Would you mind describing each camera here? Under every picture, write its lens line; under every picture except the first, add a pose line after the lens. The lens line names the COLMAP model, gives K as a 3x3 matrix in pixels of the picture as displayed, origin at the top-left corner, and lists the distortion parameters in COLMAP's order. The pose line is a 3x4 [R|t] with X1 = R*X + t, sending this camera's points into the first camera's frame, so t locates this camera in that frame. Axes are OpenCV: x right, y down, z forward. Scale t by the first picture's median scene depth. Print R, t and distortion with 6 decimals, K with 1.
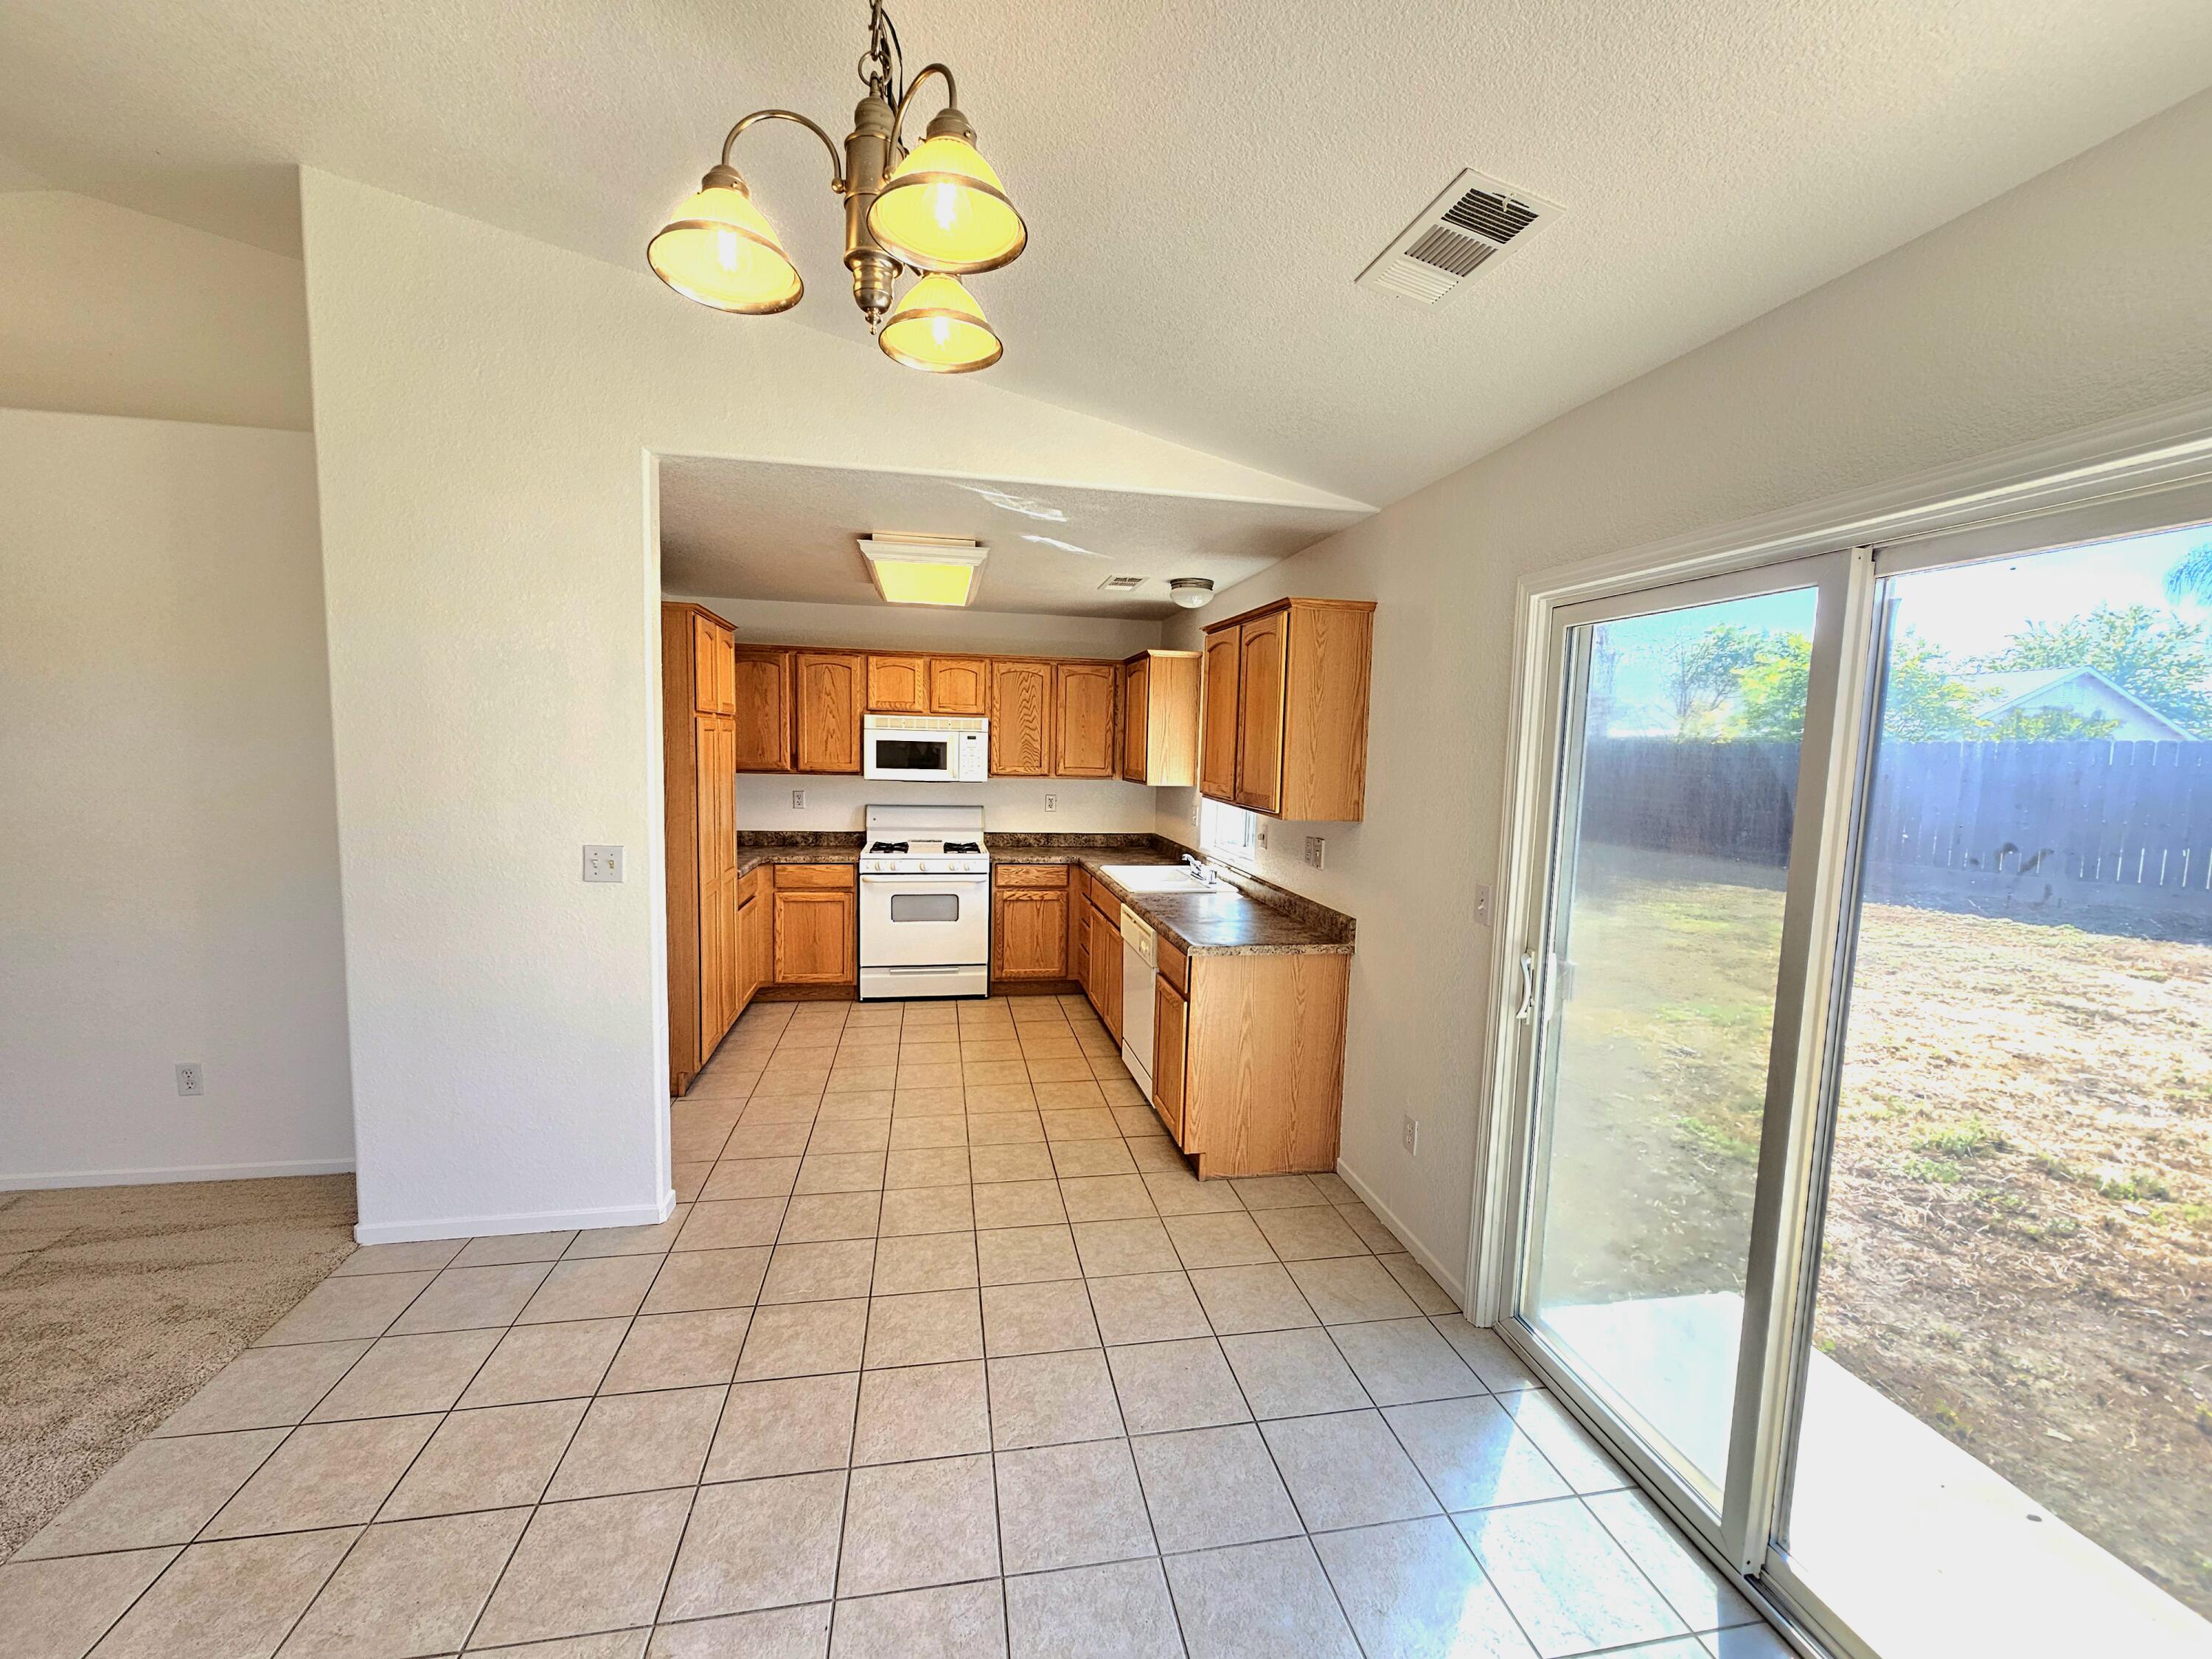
lens RADIAL K [[902.0, 0, 1106.0], [0, 902.0, 829.5], [0, 0, 1]] dist [-0.002378, -0.000416]
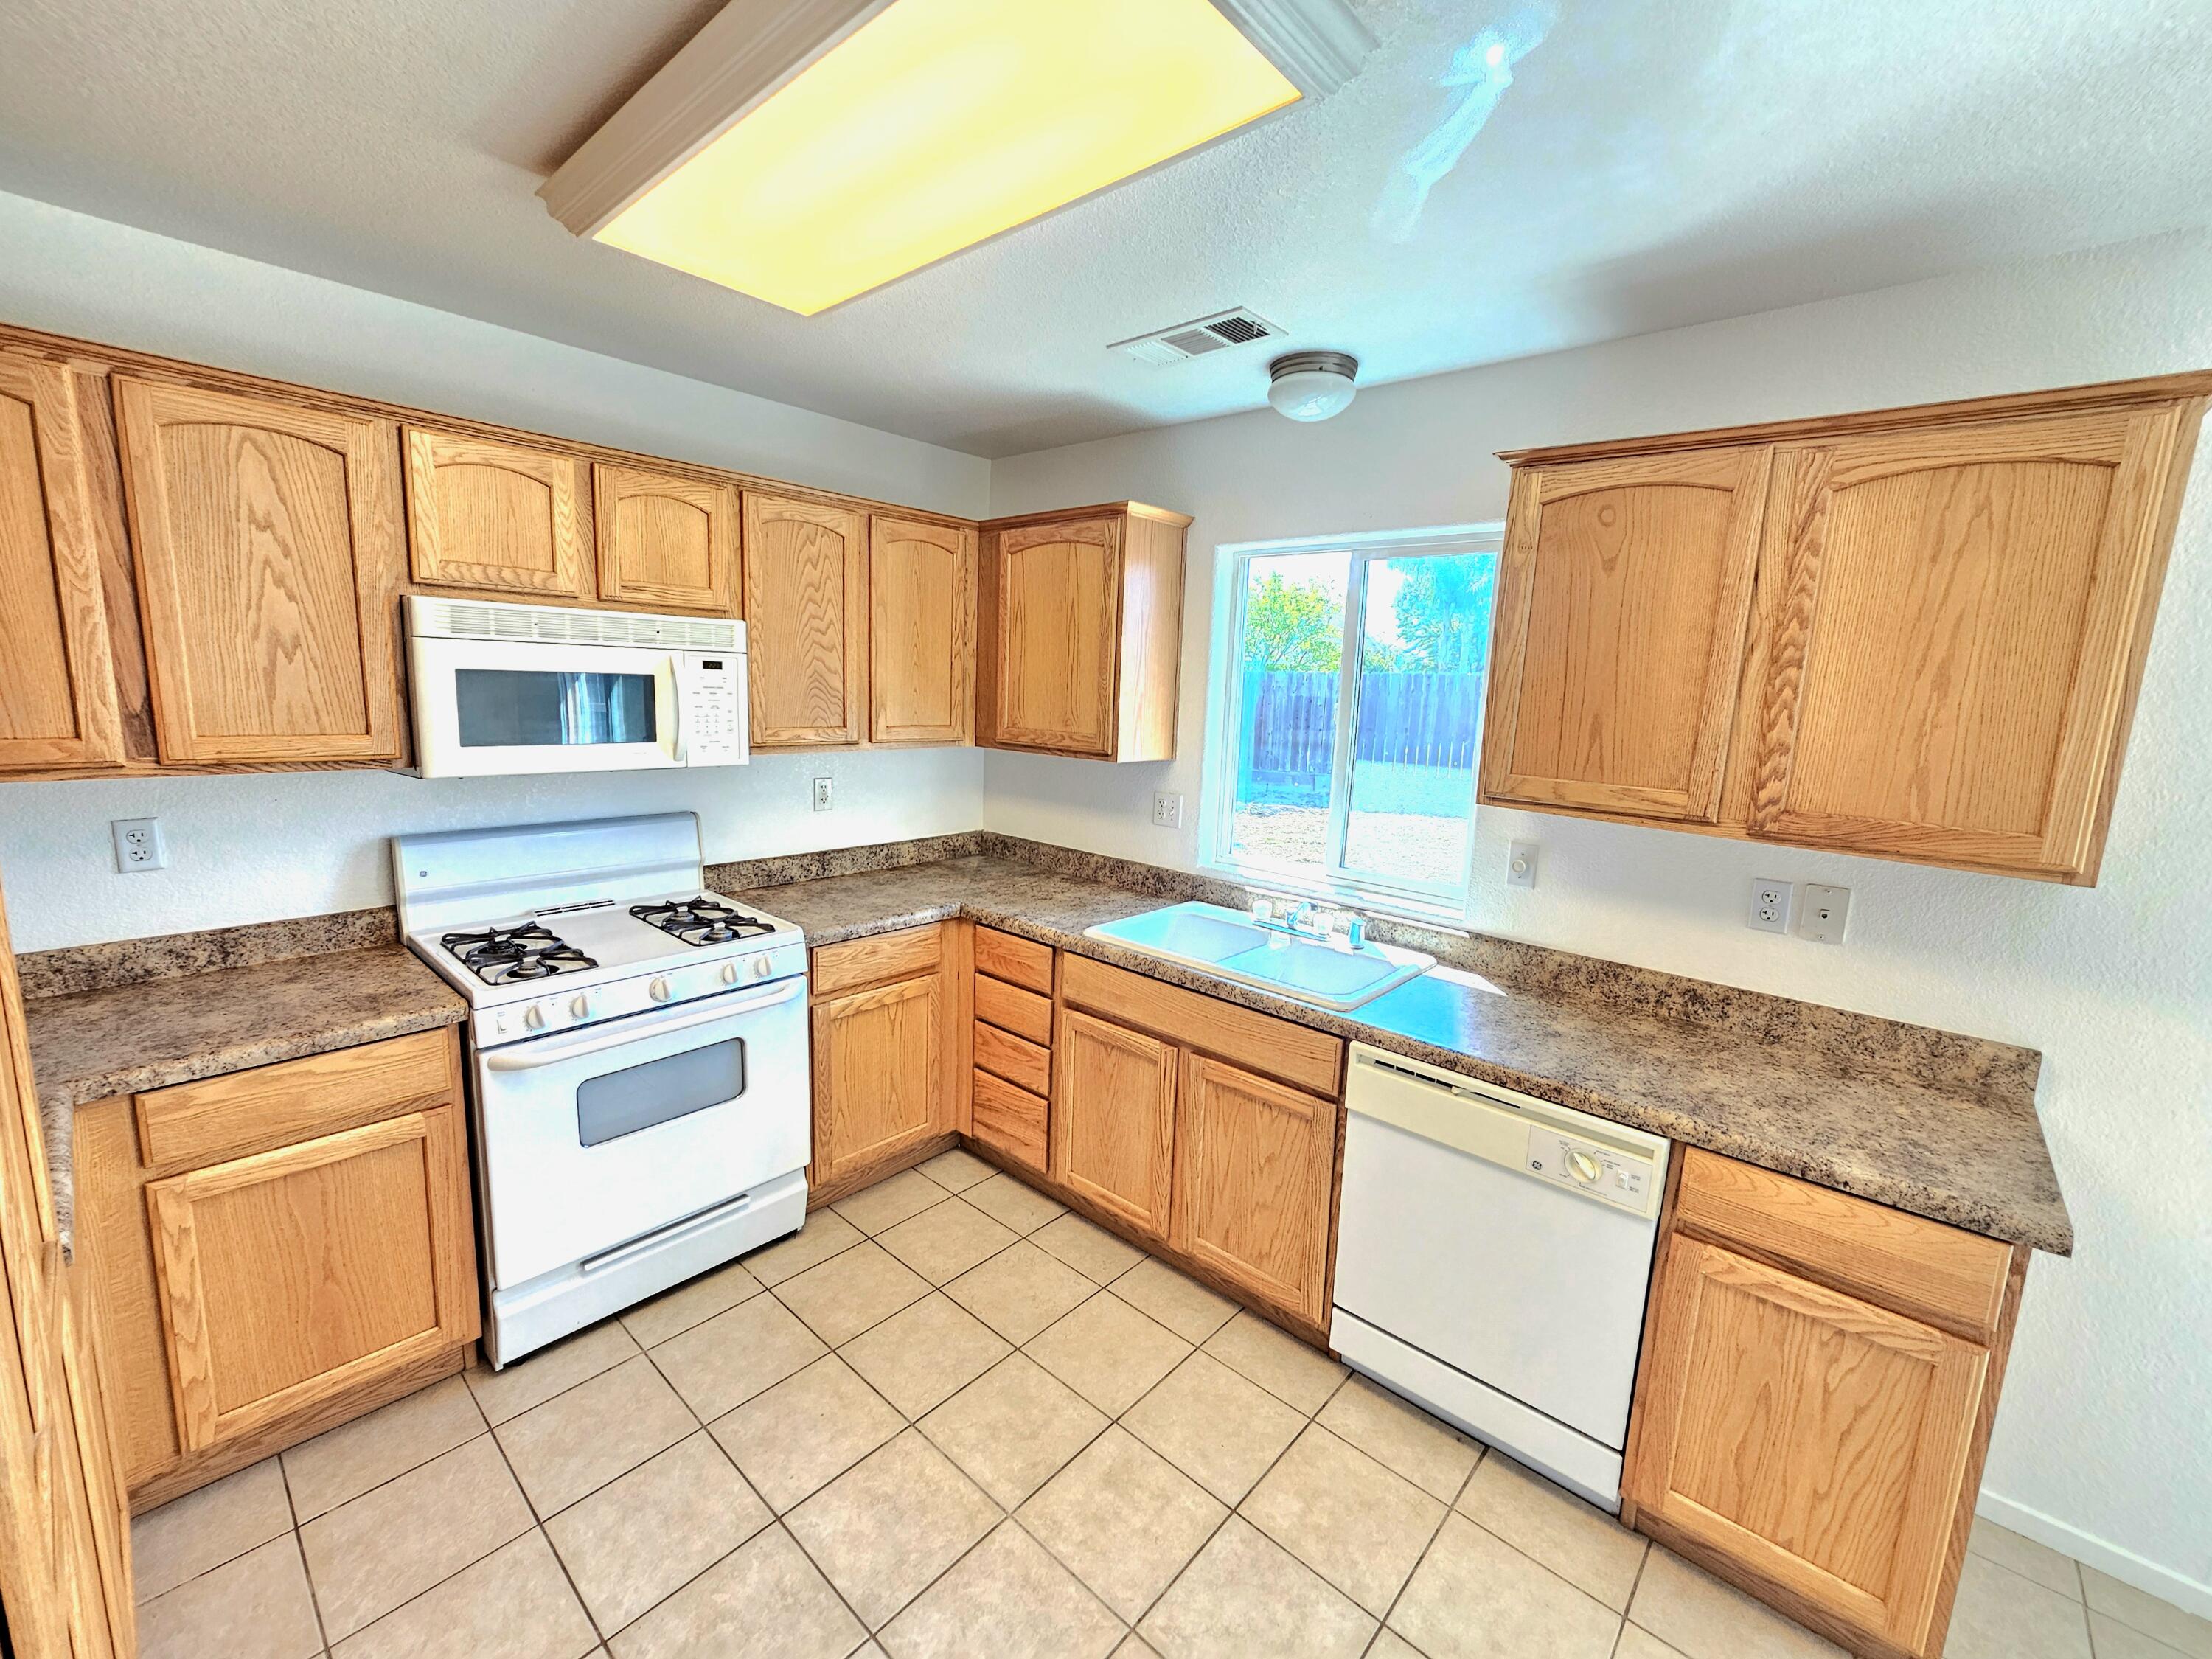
lens RADIAL K [[895.5, 0, 1079.7], [0, 895.5, 824.5], [0, 0, 1]] dist [0.008392, -0.000075]
pose [[0.804678, -0.093533, 0.586297, -0.276368], [0.047317, 0.994475, 0.093709, -0.060123], [-0.591823, -0.047664, 0.804658, 0.568066]]
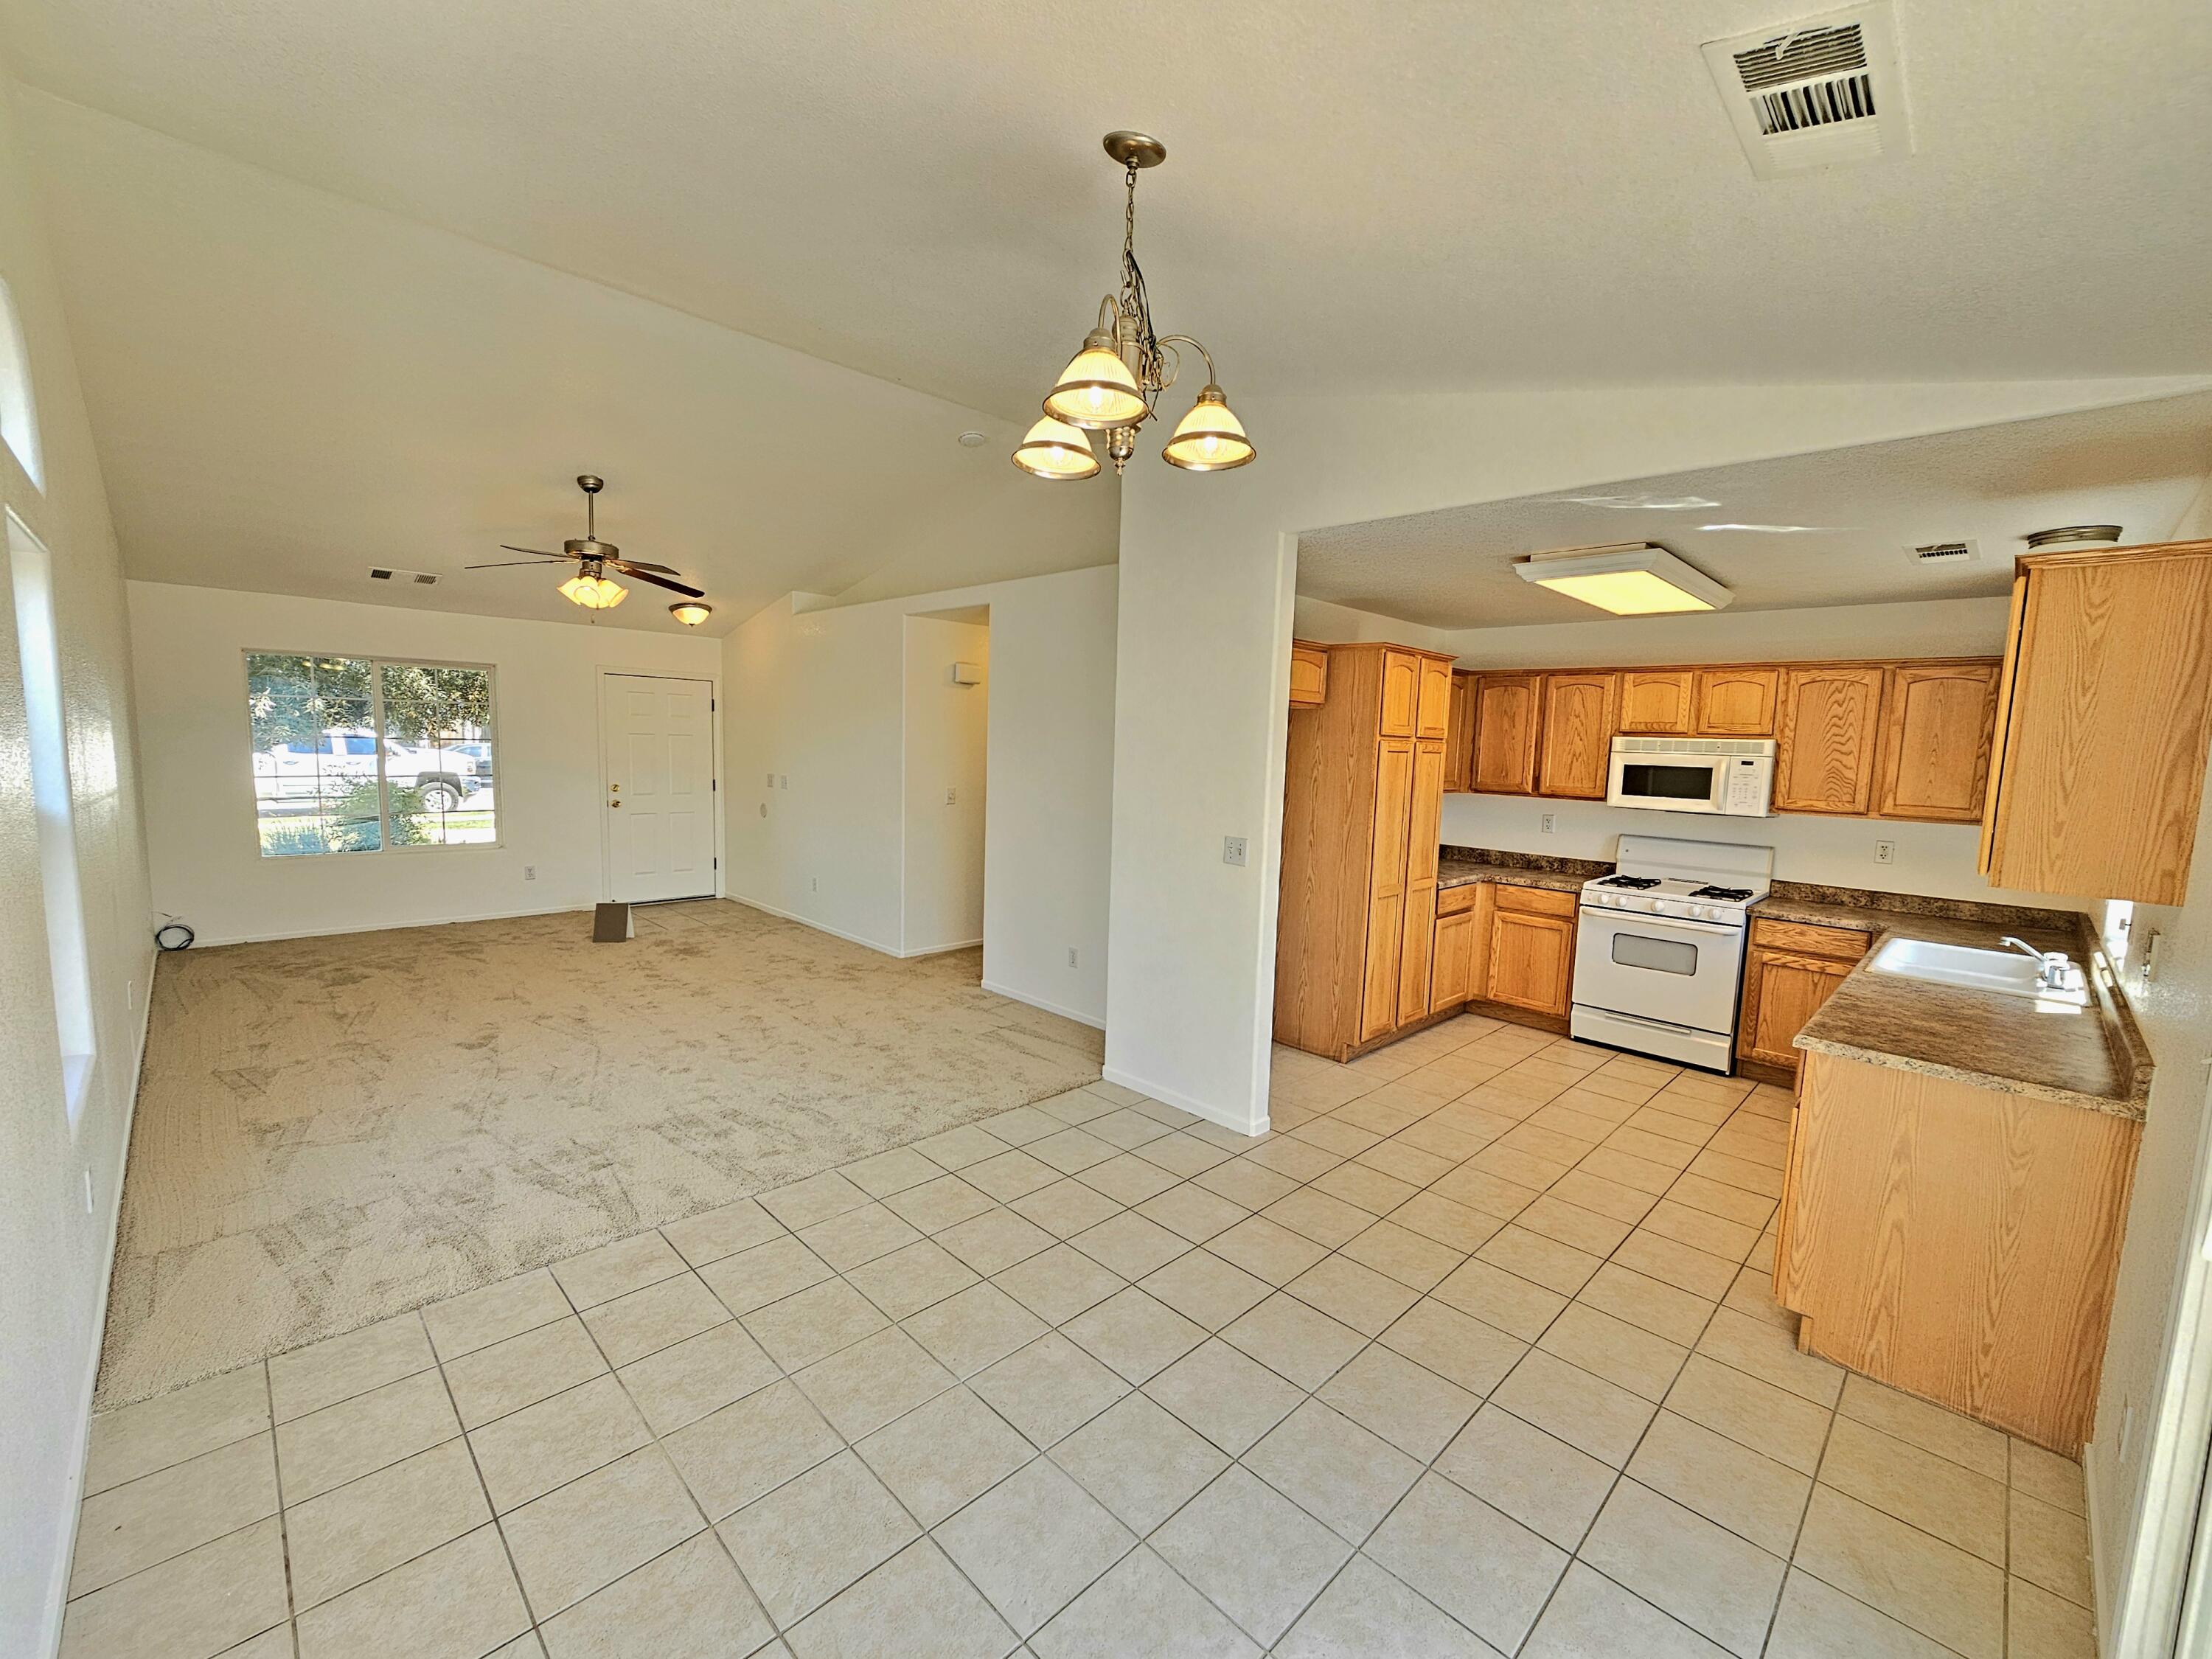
lens RADIAL K [[911.5, 0, 1103.2], [0, 911.5, 836.1], [0, 0, 1]] dist [0.000178, -0.000252]
pose [[0.560935, 0.080098, -0.823976, 0.225208], [-0.098116, 0.994726, 0.029902, -0.001645], [0.822025, 0.064072, 0.565835, 0.039881]]
